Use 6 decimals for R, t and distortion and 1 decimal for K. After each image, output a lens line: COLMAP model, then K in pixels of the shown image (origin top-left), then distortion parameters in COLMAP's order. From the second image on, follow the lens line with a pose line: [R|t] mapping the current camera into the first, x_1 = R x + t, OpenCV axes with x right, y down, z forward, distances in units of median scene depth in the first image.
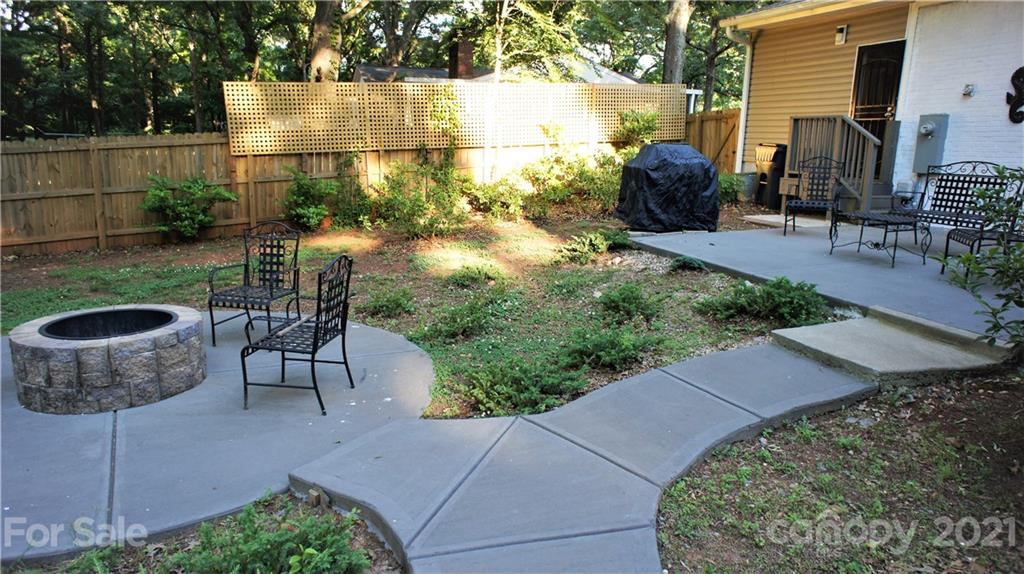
lens RADIAL K [[697.4, 0, 508.6], [0, 697.4, 287.1], [0, 0, 1]] dist [-0.046565, 0.051342]
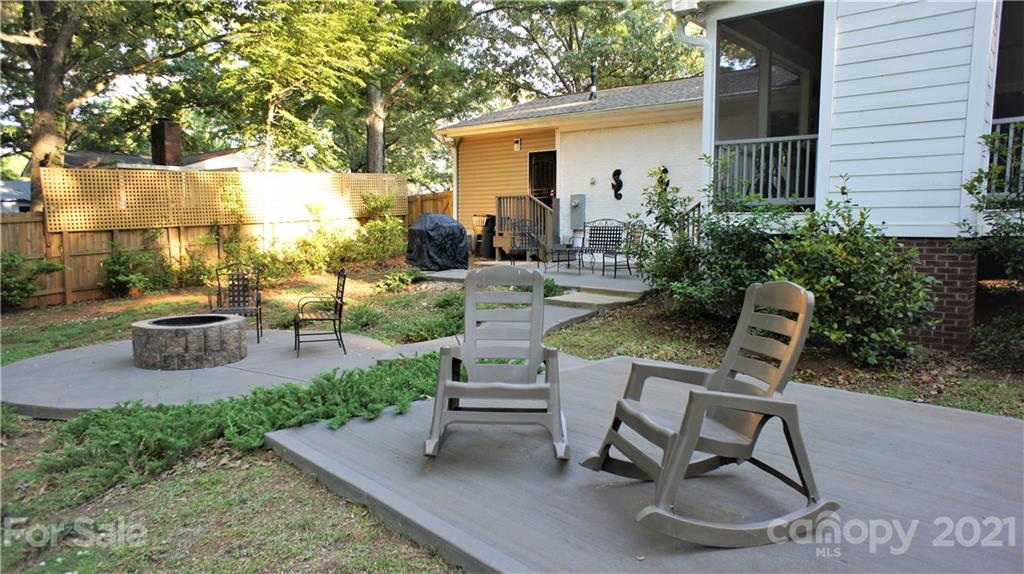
lens RADIAL K [[697.4, 0, 515.9], [0, 697.4, 294.1], [0, 0, 1]] dist [-0.046565, 0.051342]
pose [[0.875804, -0.067741, 0.477890, -0.282807], [0.119117, 0.989812, -0.077994, 0.085848], [-0.467738, 0.125232, 0.874950, -0.315660]]
